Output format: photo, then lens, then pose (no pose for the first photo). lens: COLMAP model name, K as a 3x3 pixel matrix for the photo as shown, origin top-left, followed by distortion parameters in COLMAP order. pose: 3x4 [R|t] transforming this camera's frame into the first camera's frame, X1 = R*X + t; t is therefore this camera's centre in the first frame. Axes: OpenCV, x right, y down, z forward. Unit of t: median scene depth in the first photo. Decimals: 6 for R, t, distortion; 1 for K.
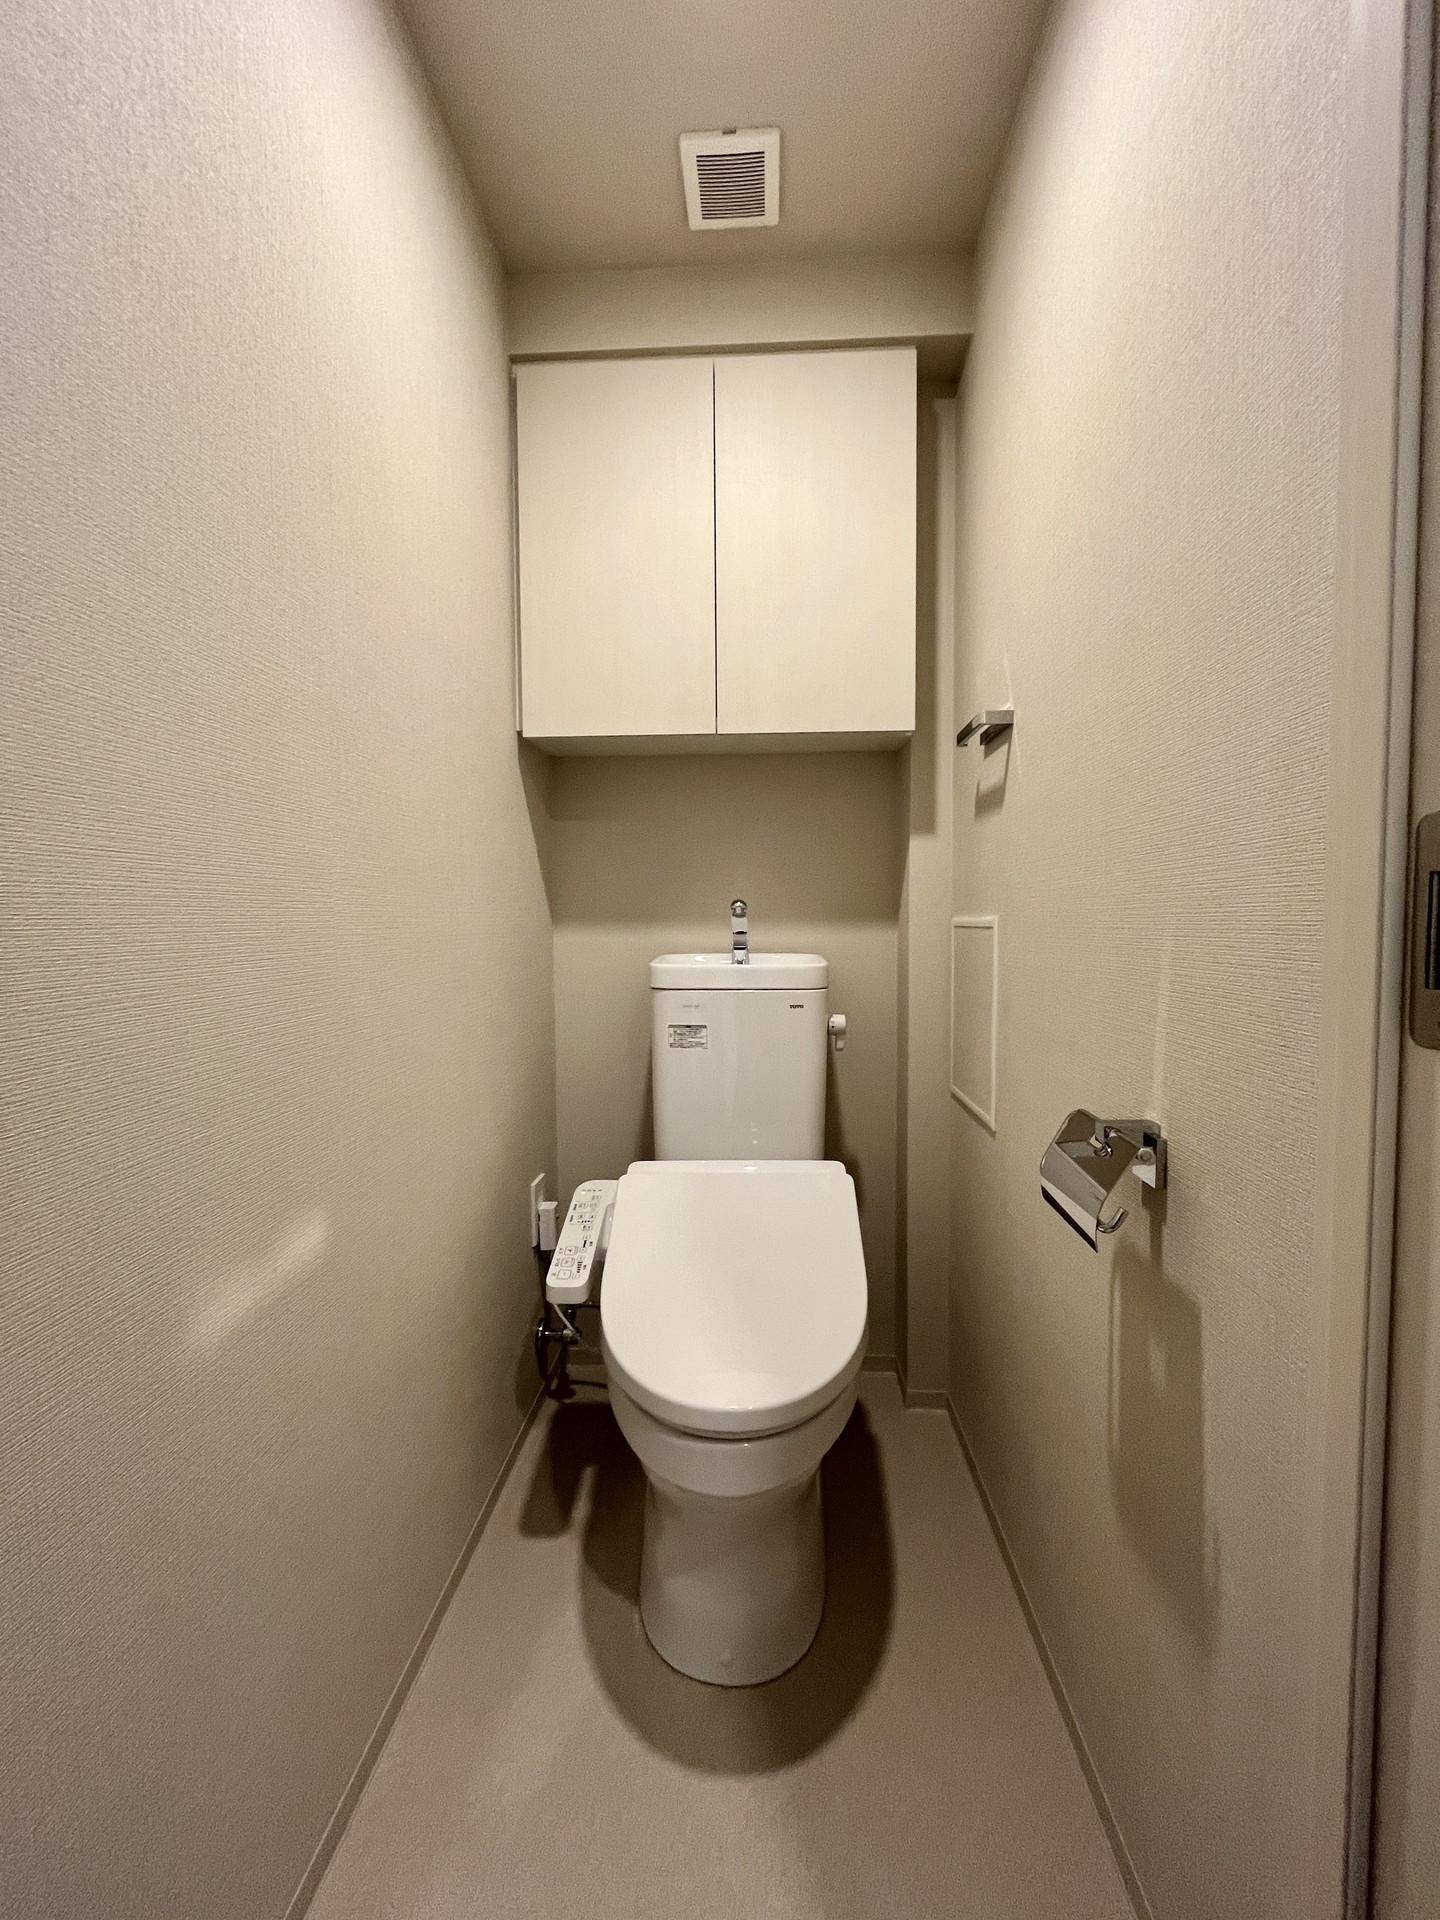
lens RADIAL K [[775.8, 0, 721.6], [0, 775.8, 957.4], [0, 0, 1]] dist [-0.001874, -0.000608]
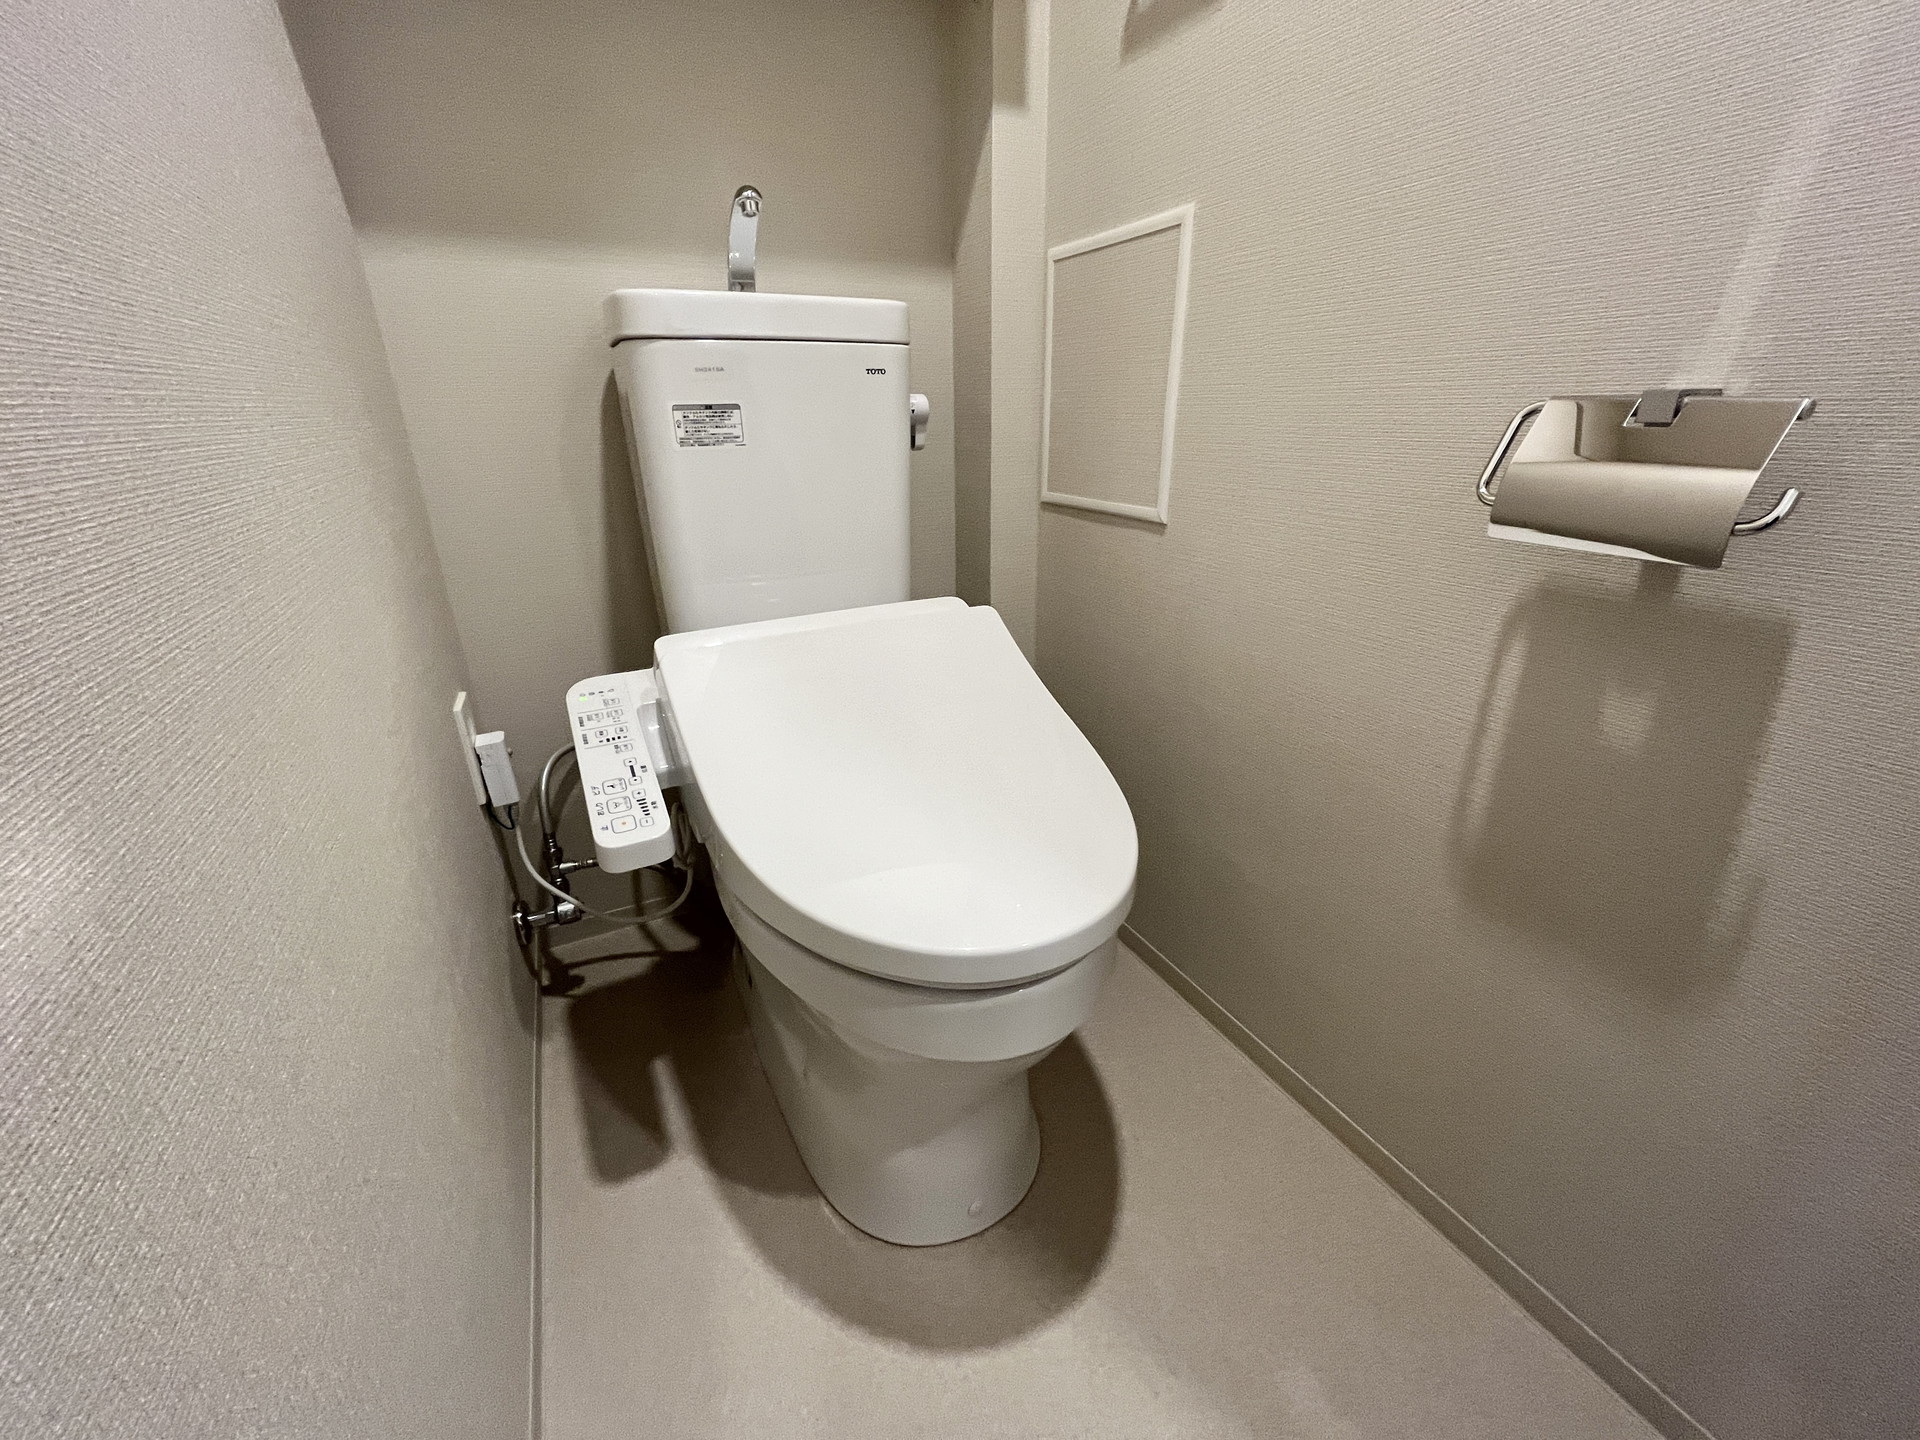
lens RADIAL K [[775.8, 0, 958.1], [0, 775.8, 719.6], [0, 0, 1]] dist [-0.001874, -0.000608]
pose [[0.869471, -0.187090, 0.457185, -0.193811], [0.027780, 0.942559, 0.332883, 0.122489], [-0.493203, -0.276732, 0.824724, 0.345691]]
